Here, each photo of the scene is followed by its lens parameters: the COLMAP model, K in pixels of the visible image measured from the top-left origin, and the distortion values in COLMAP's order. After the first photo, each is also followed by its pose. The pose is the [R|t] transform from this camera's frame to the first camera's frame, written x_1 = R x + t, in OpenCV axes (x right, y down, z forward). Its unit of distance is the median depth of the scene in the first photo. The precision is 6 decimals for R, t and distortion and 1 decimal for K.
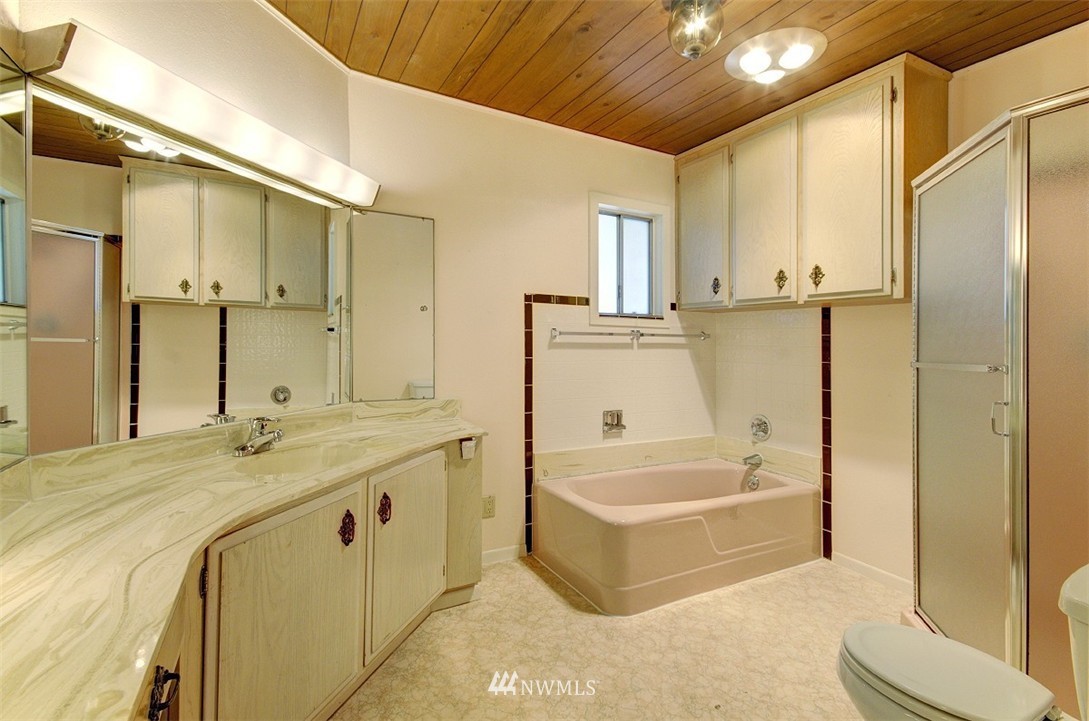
lens RADIAL K [[507.5, 0, 548.6], [0, 507.5, 352.5], [0, 0, 1]] dist [-0.002656, -0.000901]
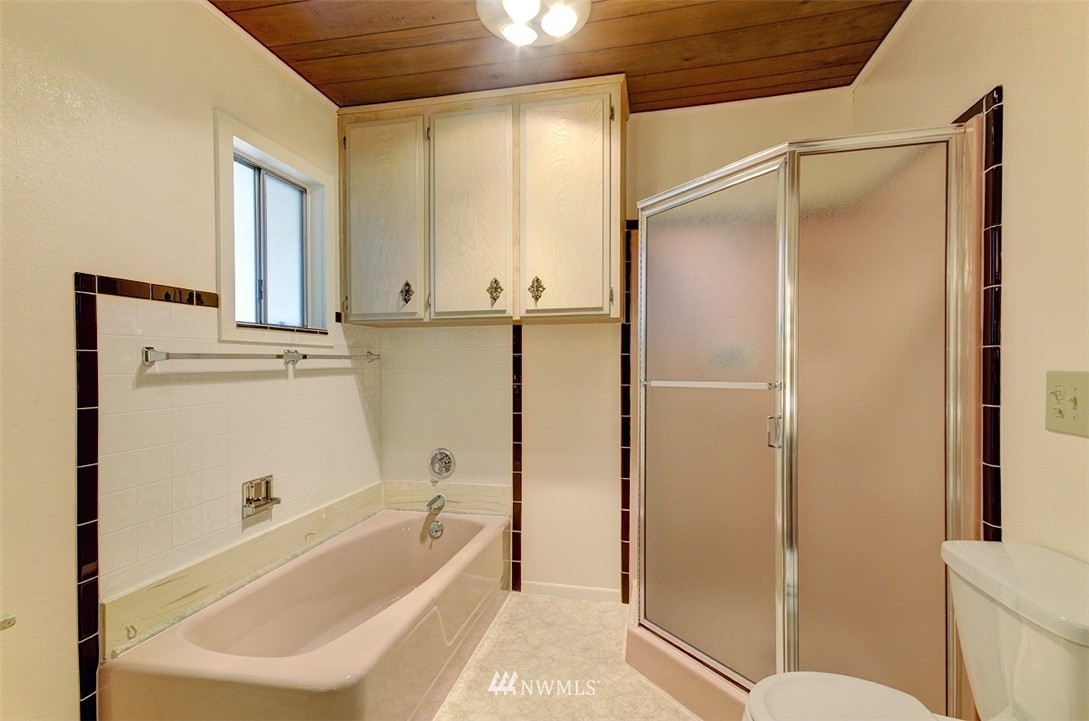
lens RADIAL K [[493.2, 0, 544.5], [0, 493.2, 360.5], [0, 0, 1]] dist [0.008910, -0.000194]
pose [[0.648195, -0.018275, 0.761255, -0.110543], [0.034544, 0.999388, -0.005421, -0.015943], [-0.760690, 0.029811, 0.648430, 0.352808]]
